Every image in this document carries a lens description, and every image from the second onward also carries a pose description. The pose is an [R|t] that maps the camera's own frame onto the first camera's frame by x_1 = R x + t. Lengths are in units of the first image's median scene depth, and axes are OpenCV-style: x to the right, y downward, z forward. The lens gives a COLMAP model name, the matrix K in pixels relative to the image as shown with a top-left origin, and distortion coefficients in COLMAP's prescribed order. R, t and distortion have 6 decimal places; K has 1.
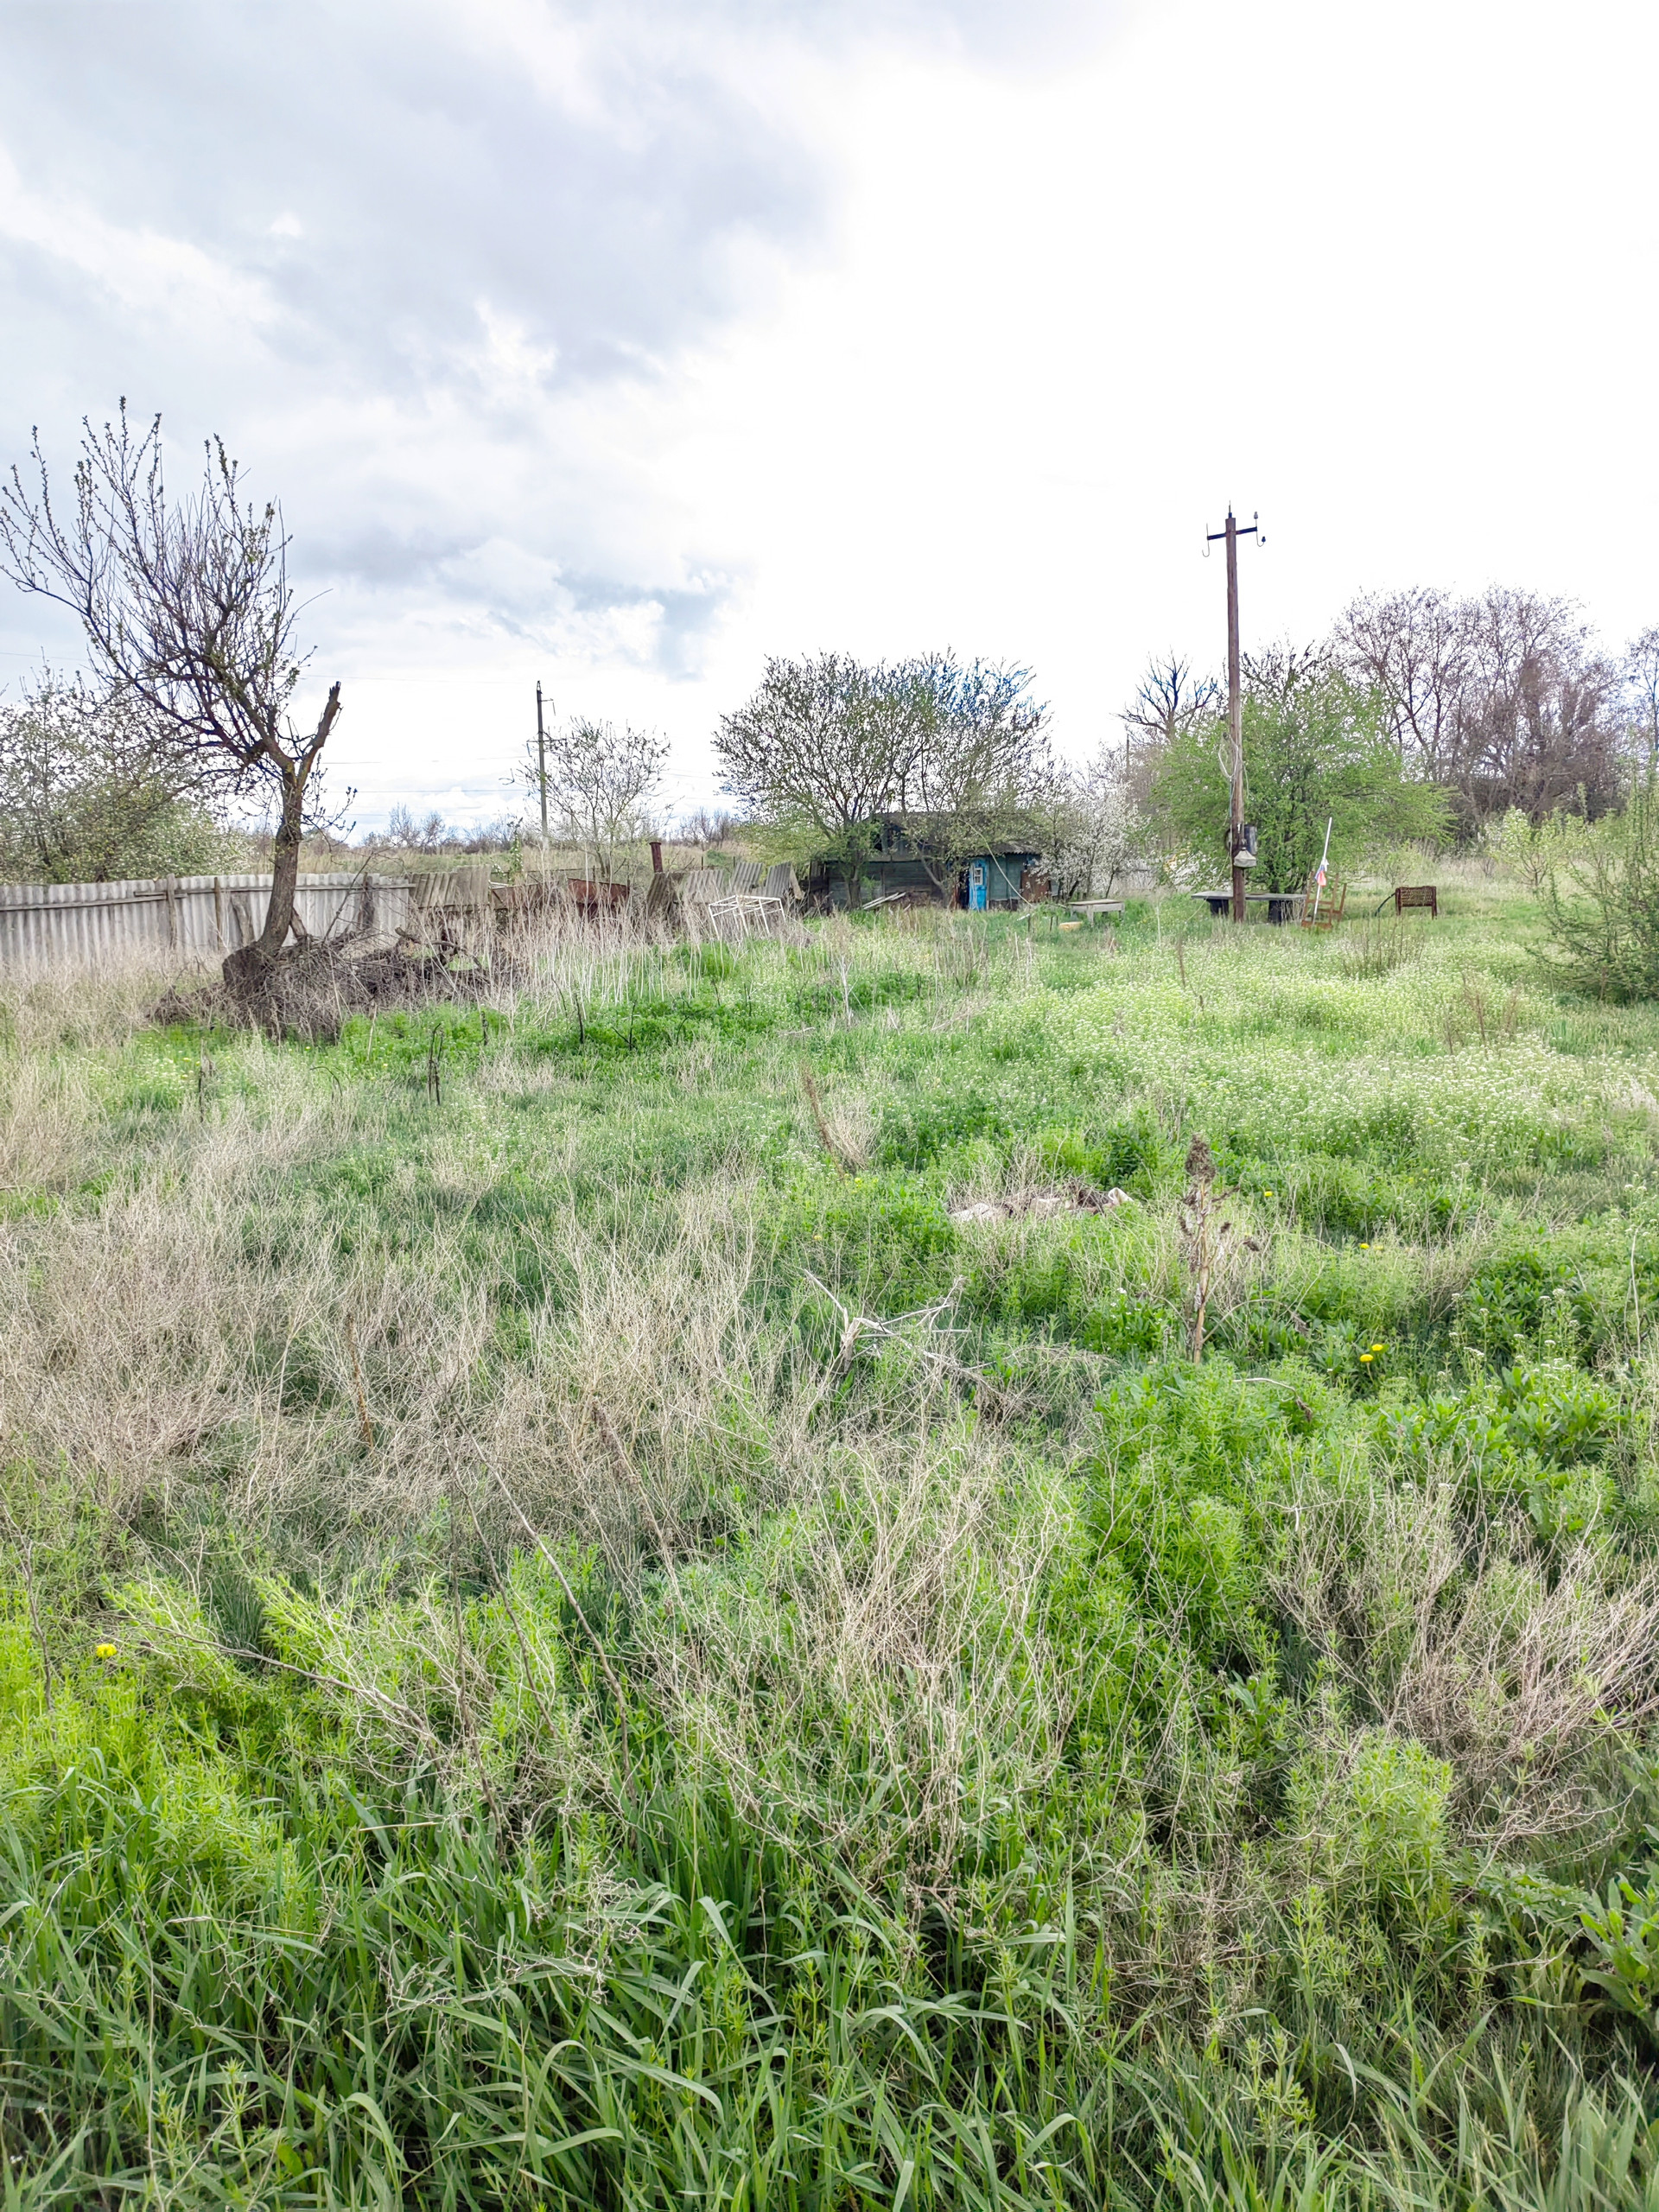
lens RADIAL K [[1741.5, 0, 816.1], [0, 1741.5, 1118.2], [0, 0, 1]] dist [0.030890, 0.031623]
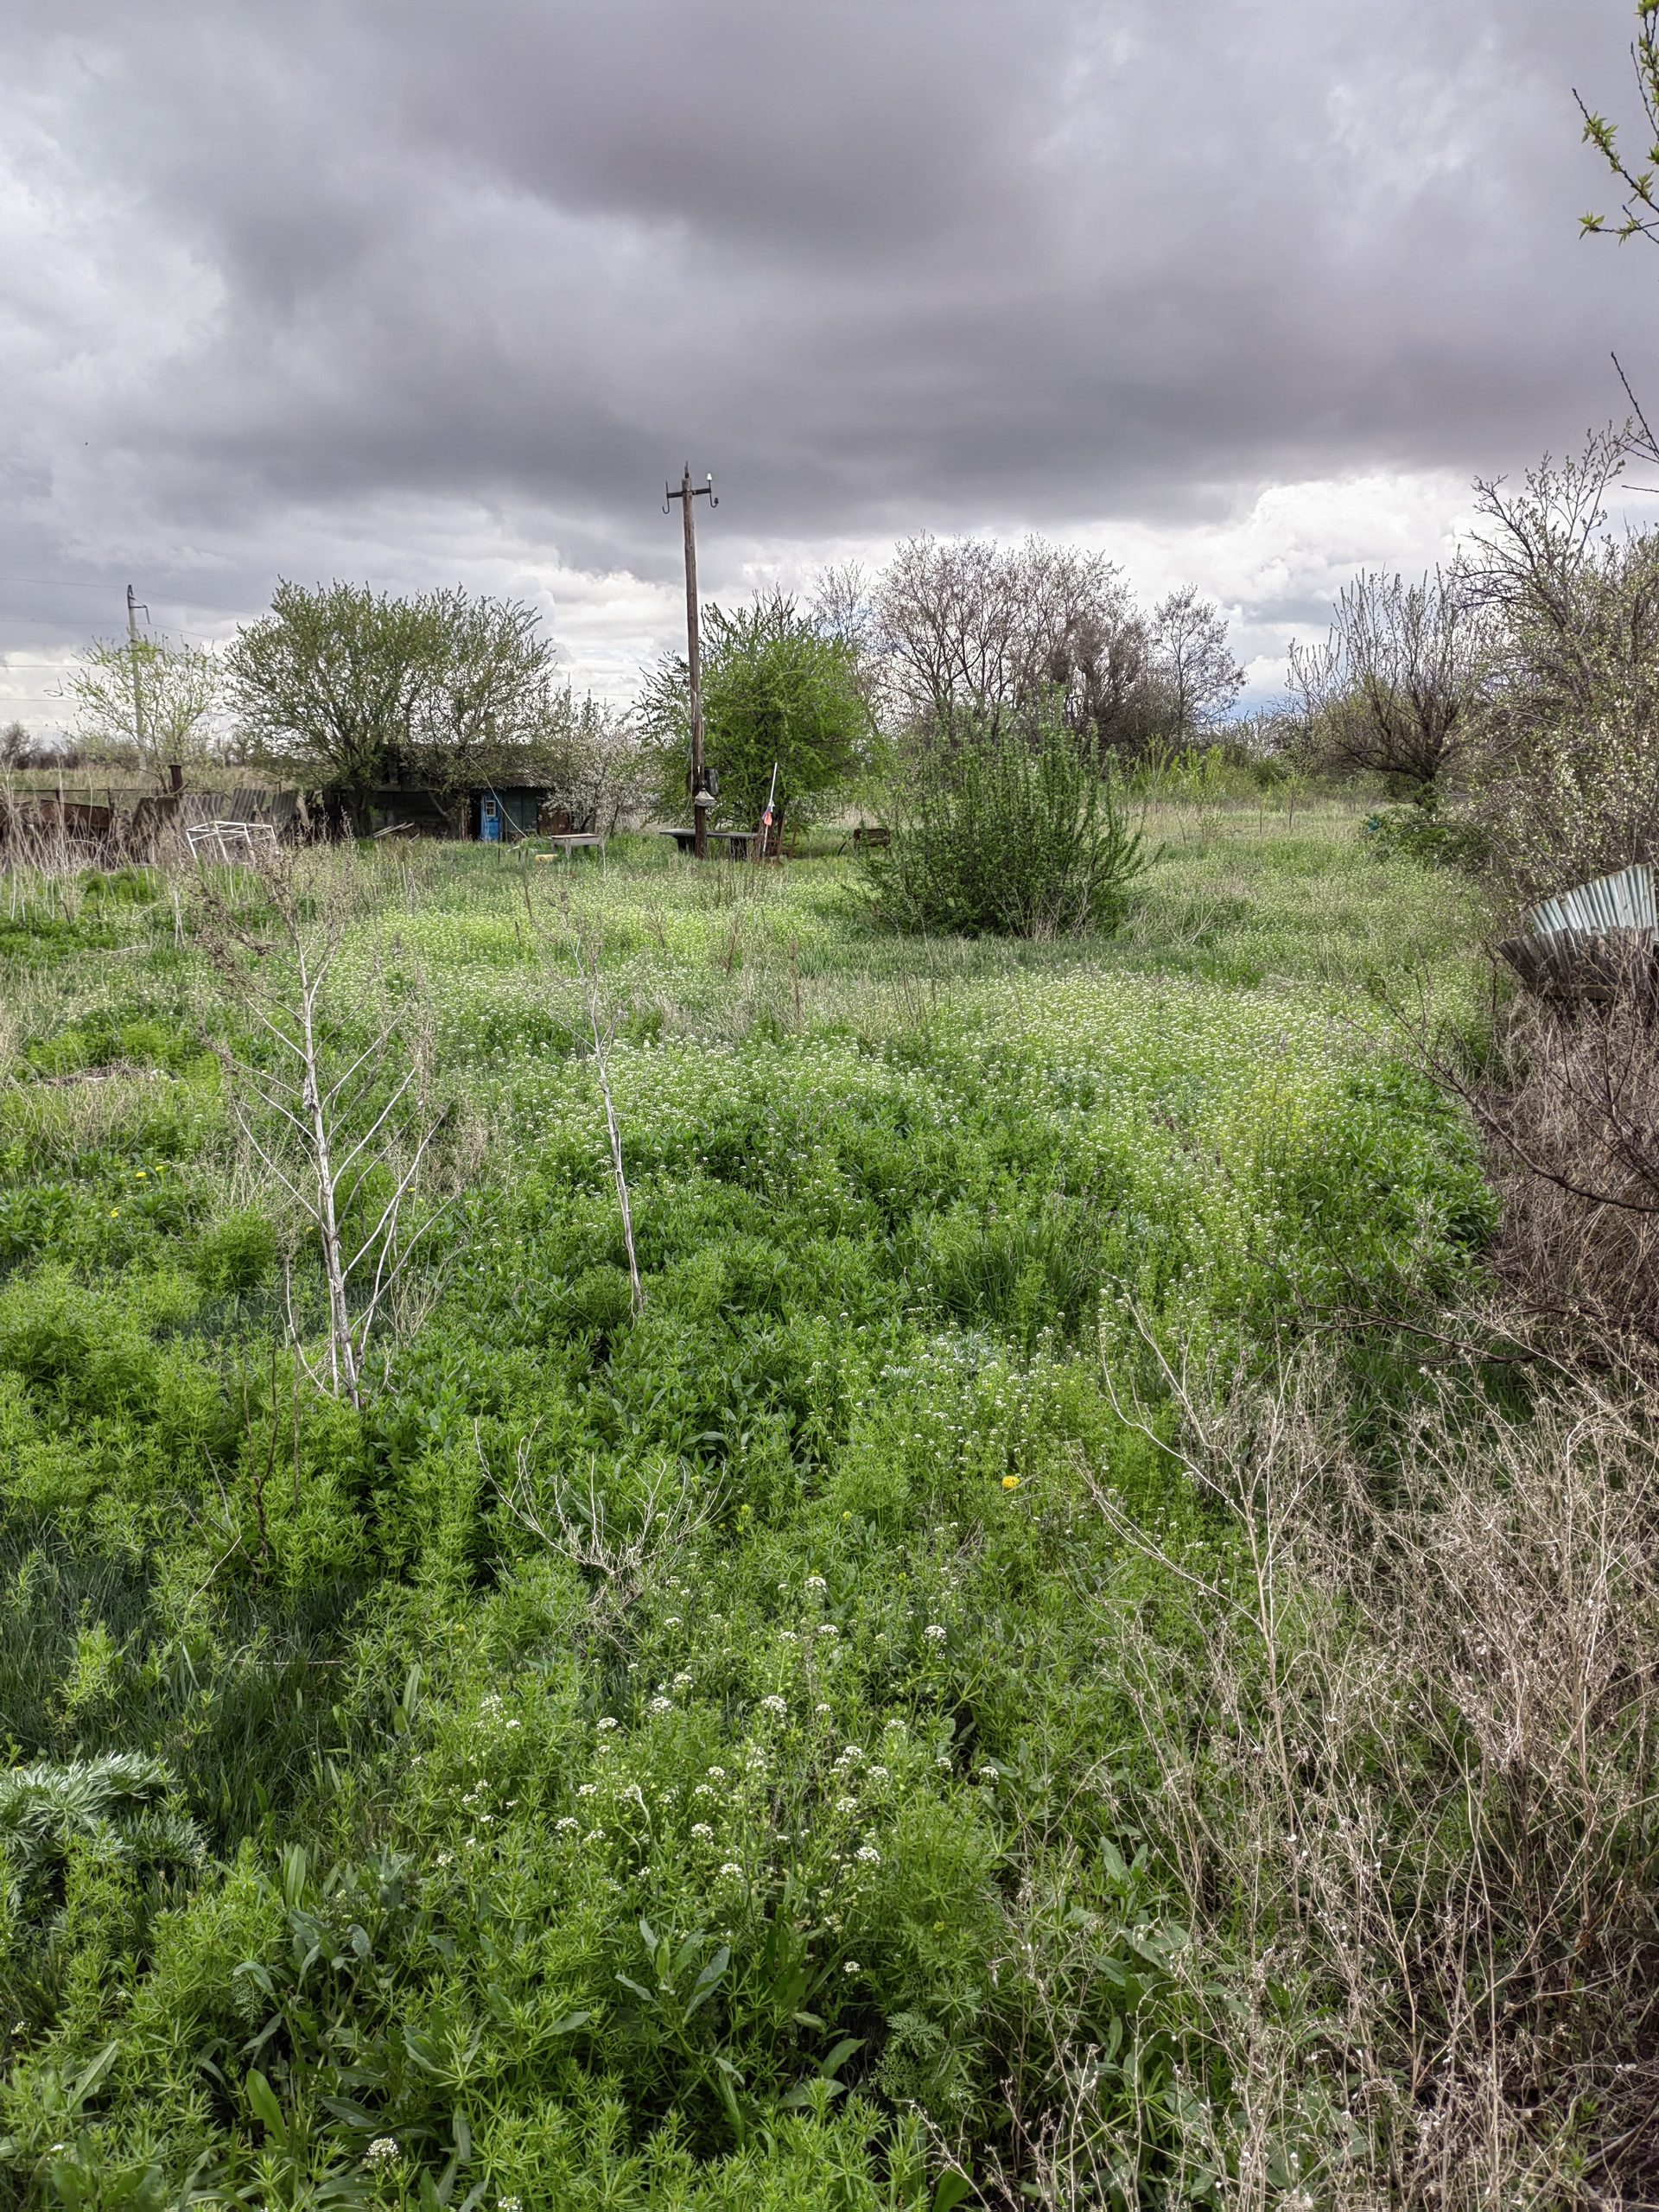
lens RADIAL K [[1741.5, 0, 814.8], [0, 1741.5, 1120.0], [0, 0, 1]] dist [0.030890, 0.031623]
pose [[0.983211, -0.009002, 0.182248, 0.094673], [0.001639, 0.999178, 0.040513, 0.005267], [-0.182463, -0.039534, 0.982418, -0.068066]]
